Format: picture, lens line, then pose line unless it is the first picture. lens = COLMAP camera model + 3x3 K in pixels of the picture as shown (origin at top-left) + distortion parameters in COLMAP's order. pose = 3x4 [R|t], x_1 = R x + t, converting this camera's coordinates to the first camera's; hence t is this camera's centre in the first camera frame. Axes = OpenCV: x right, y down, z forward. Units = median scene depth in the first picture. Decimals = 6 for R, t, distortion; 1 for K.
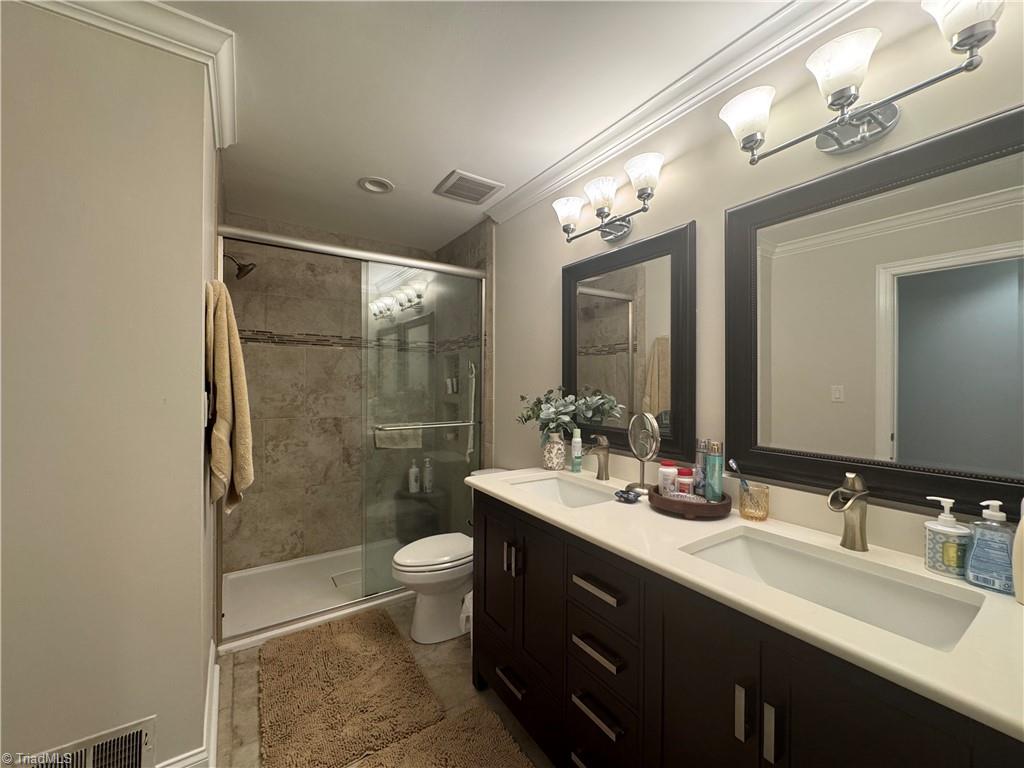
lens RADIAL K [[408.7, 0, 512.0], [0, 408.7, 384.0], [0, 0, 1]] dist [-0.002348, 0.000138]
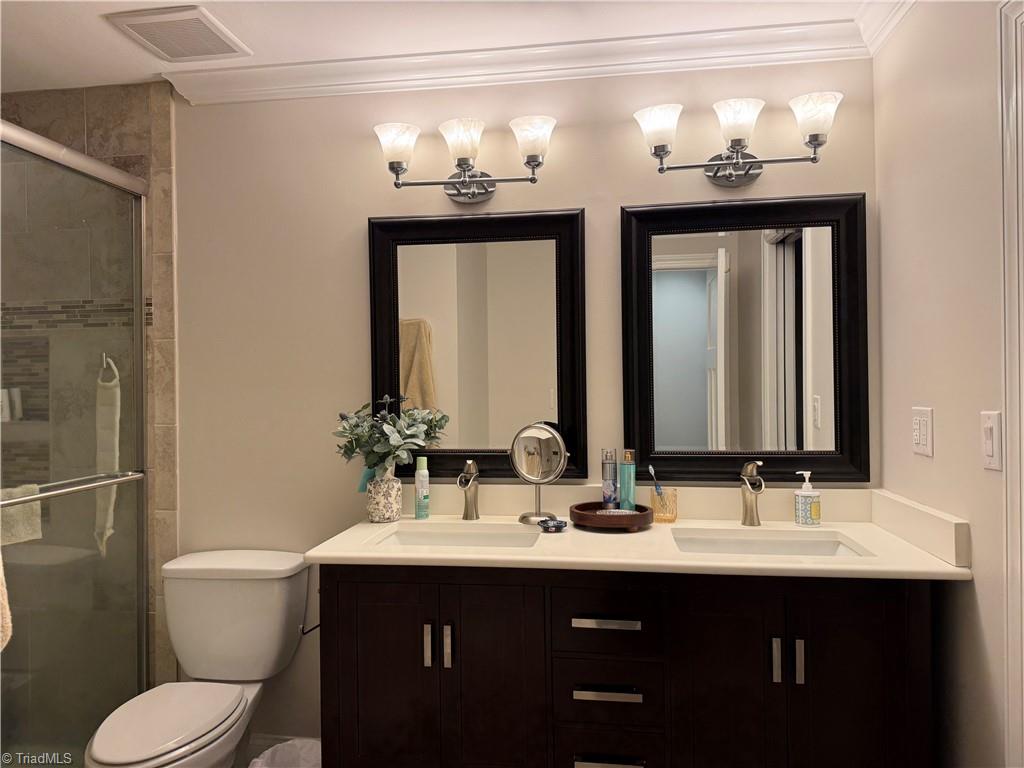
lens RADIAL K [[708.4, 0, 511.1], [0, 708.4, 399.3], [0, 0, 1]] dist [0.098204, -0.000268]
pose [[0.668696, -0.026734, 0.743055, -0.694589], [0.019245, 0.999641, 0.018647, -0.012183], [-0.743287, 0.001831, 0.668971, 0.061535]]
